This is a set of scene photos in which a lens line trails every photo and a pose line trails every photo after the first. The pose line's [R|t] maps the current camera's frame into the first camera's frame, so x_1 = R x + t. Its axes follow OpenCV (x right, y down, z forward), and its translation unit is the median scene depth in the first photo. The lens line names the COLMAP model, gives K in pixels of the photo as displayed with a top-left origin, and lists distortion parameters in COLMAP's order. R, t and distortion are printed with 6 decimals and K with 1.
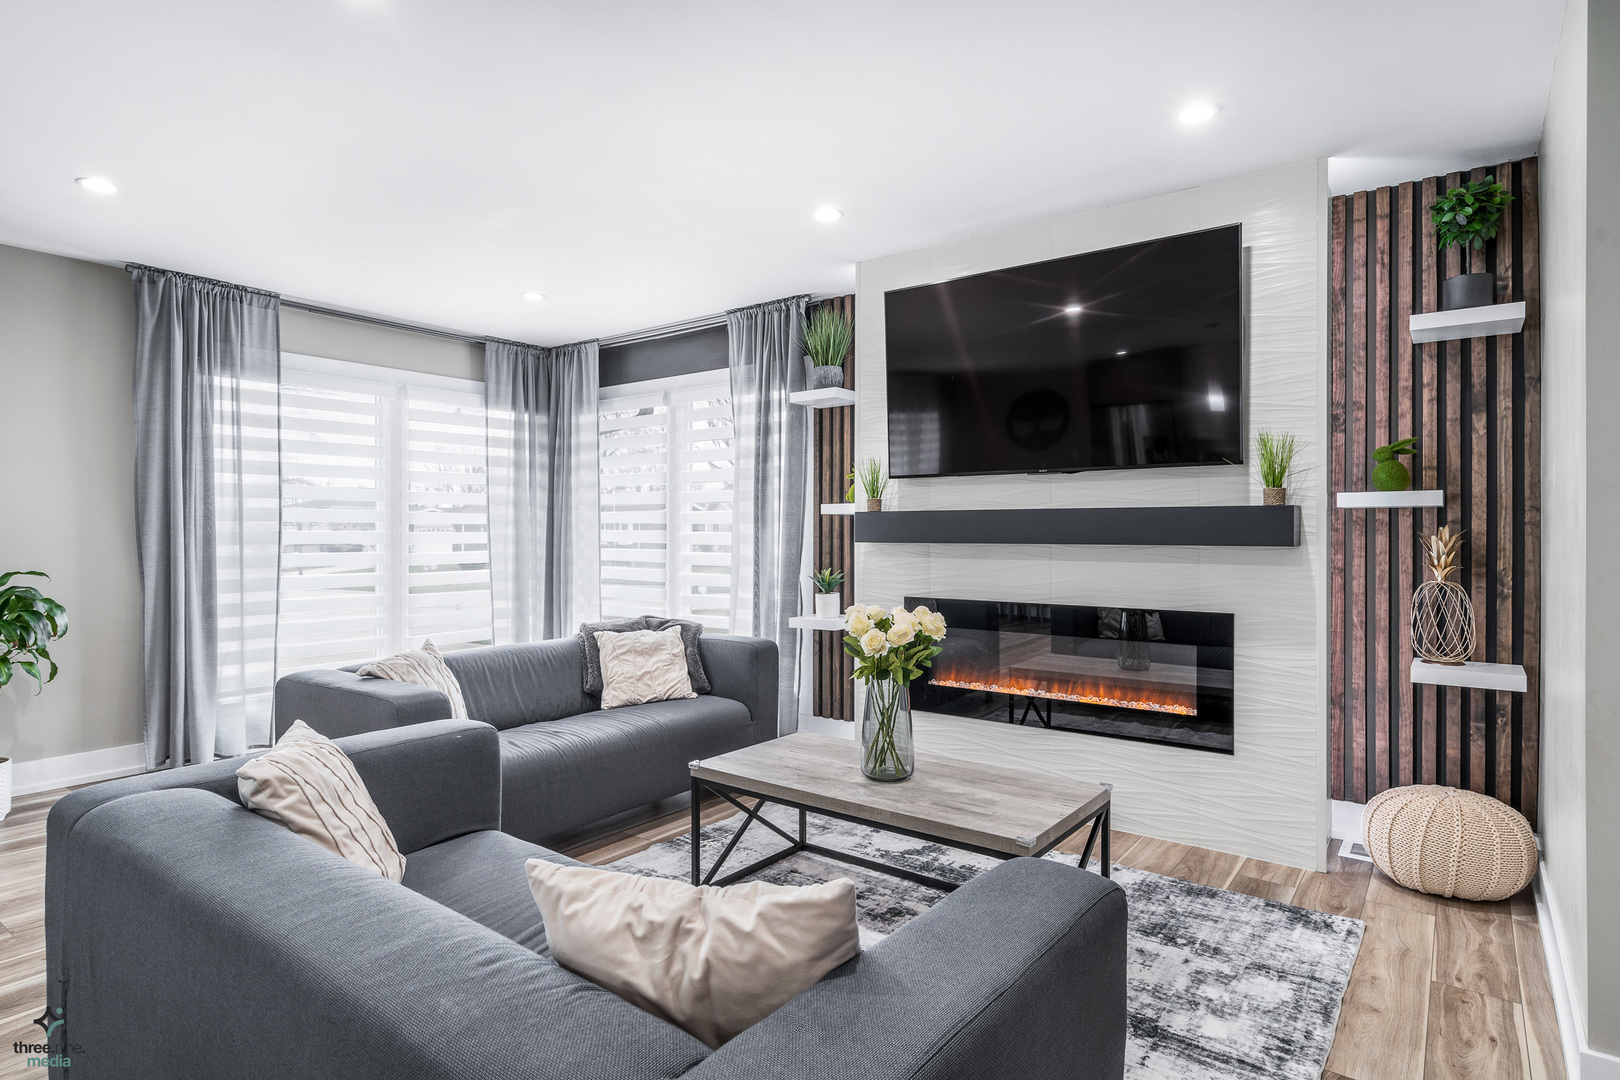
lens RADIAL K [[856.1, 0, 814.7], [0, 856.1, 535.8], [0, 0, 1]] dist [0.005364, 0.000028]
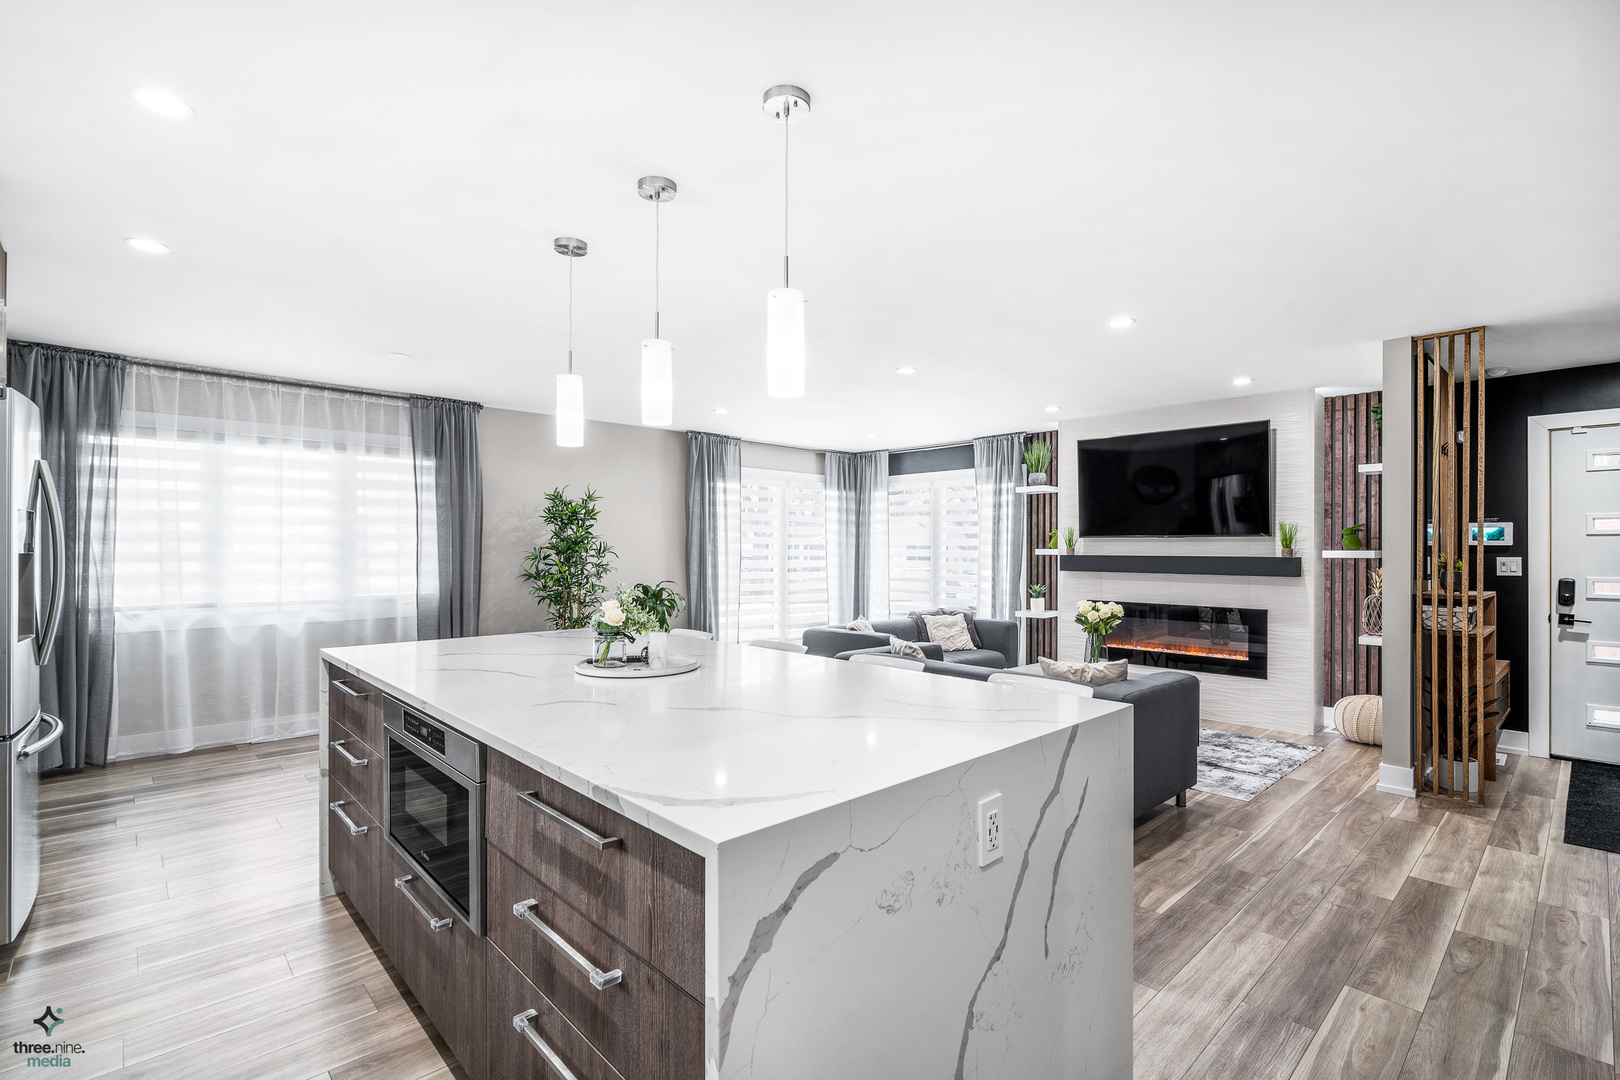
lens RADIAL K [[745.9, 0, 809.9], [0, 745.9, 540.8], [0, 0, 1]] dist [-0.004603, -0.000309]
pose [[0.984944, 0.003940, -0.172829, -0.201759], [-0.006806, 0.999849, -0.015994, -0.027067], [0.172740, 0.016930, 0.984822, -0.681878]]
